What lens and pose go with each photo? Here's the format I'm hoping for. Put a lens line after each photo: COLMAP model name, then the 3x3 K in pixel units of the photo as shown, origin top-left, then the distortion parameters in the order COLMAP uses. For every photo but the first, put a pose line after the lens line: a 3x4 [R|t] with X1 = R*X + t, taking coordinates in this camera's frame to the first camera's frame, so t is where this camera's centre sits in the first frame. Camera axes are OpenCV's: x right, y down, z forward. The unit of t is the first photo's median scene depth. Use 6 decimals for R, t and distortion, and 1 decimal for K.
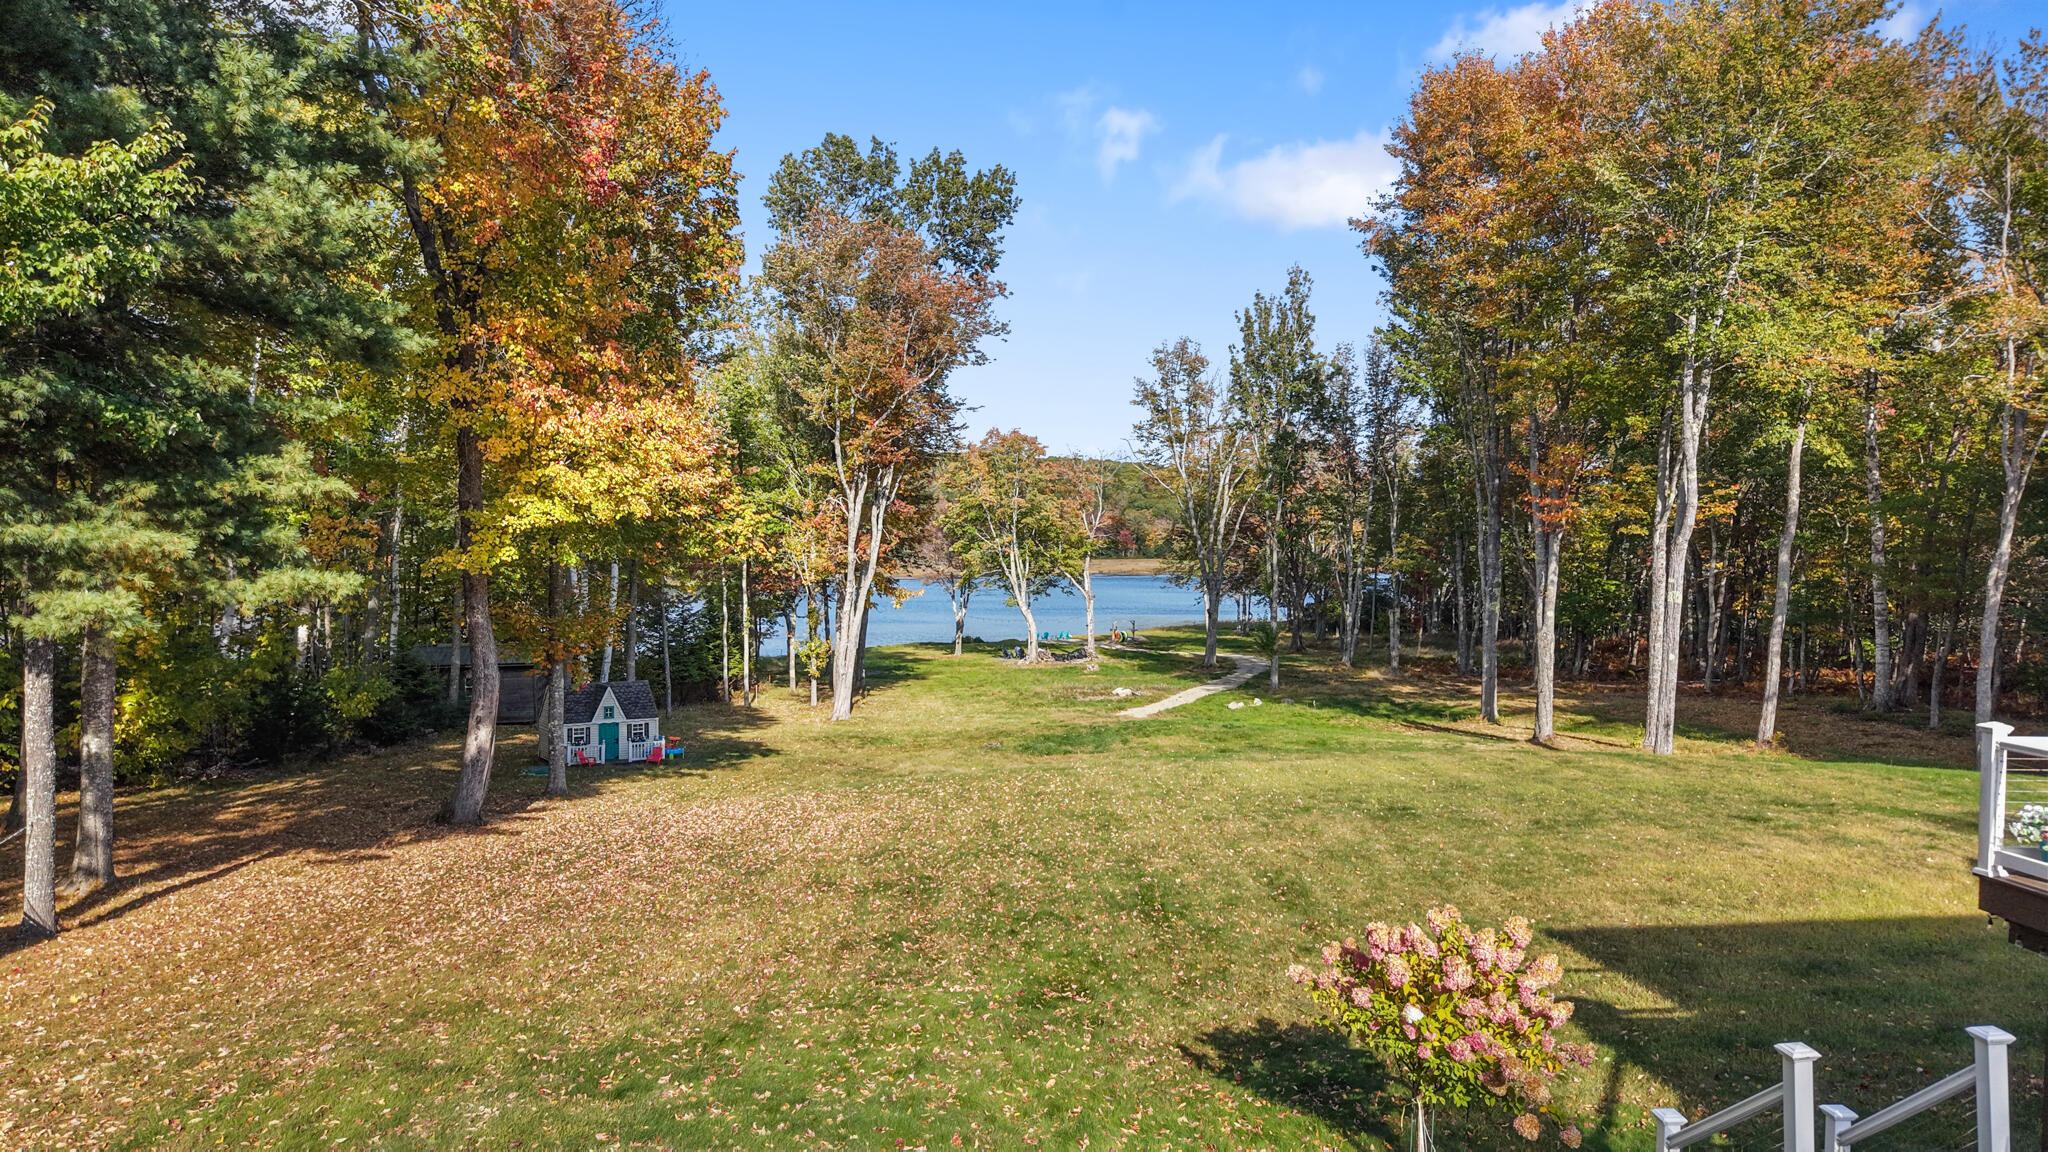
lens RADIAL K [[1452.7, 0, 1033.3], [0, 1452.7, 567.1], [0, 0, 1]] dist [-0.000579, -0.003570]
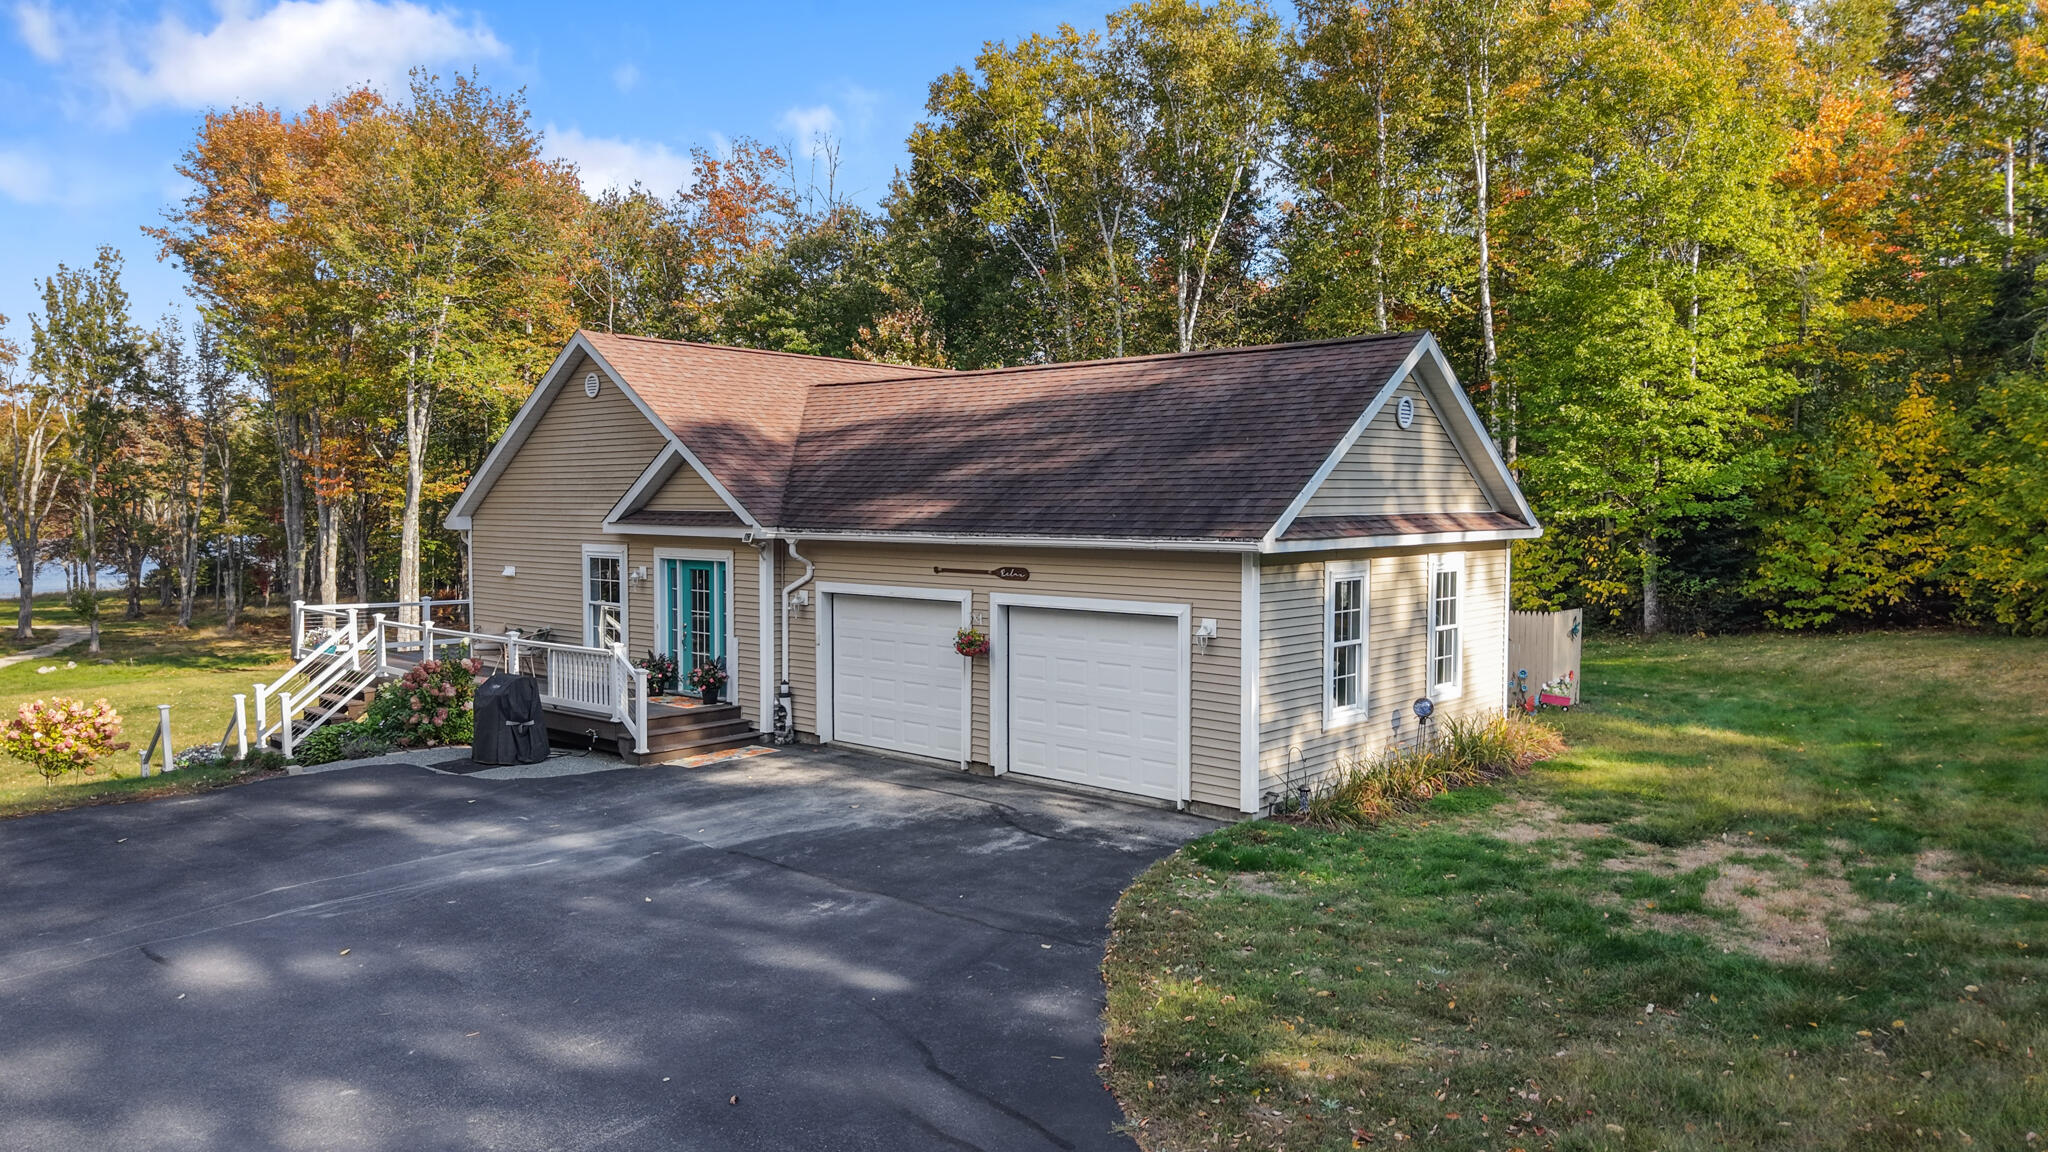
lens RADIAL K [[1429.4, 0, 1024.3], [0, 1429.4, 551.2], [0, 0, 1]] dist [0.003153, 0.004785]
pose [[0.749942, -0.023933, 0.661071, -0.007211], [0.012046, 0.999674, 0.022525, -0.002704], [-0.661394, -0.008929, 0.749985, -0.189028]]
